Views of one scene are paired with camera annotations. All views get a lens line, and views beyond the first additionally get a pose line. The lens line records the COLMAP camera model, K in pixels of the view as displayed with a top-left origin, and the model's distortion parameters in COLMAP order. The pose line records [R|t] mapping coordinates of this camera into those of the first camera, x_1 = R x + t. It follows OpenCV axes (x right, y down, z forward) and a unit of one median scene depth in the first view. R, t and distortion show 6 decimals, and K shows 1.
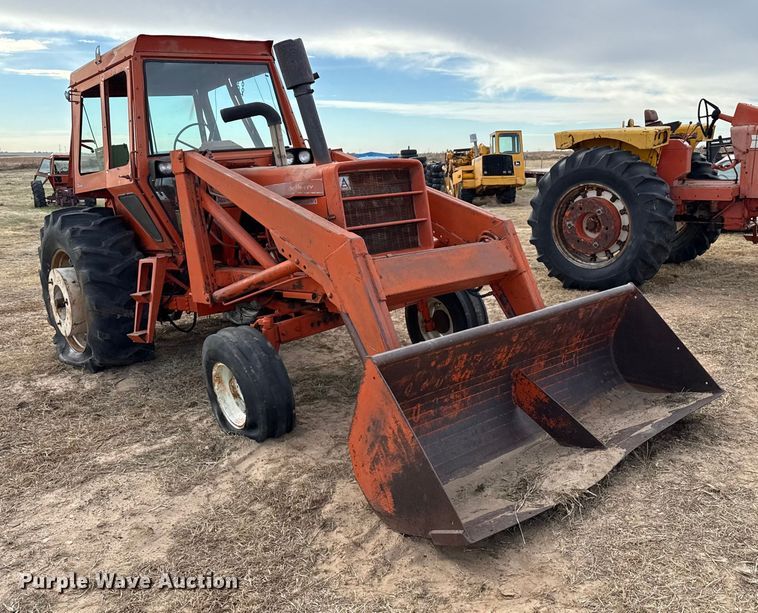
lens RADIAL K [[680.8, 0, 481.9], [0, 680.8, 283.9], [0, 0, 1]] dist [0.090918, -0.006660]
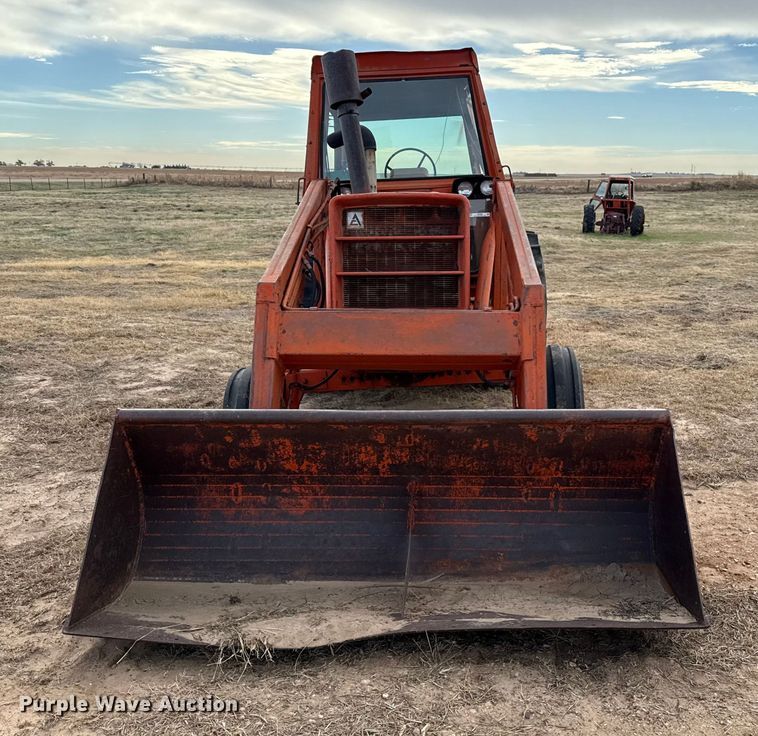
lens RADIAL K [[821.5, 0, 379.0], [0, 821.5, 368.0], [0, 0, 1]] dist [0.170896, -0.341380]
pose [[0.702360, 0.176917, -0.689486, 0.614797], [-0.149406, 0.983685, 0.100211, -0.081571], [0.695966, 0.032629, 0.717333, 0.324014]]
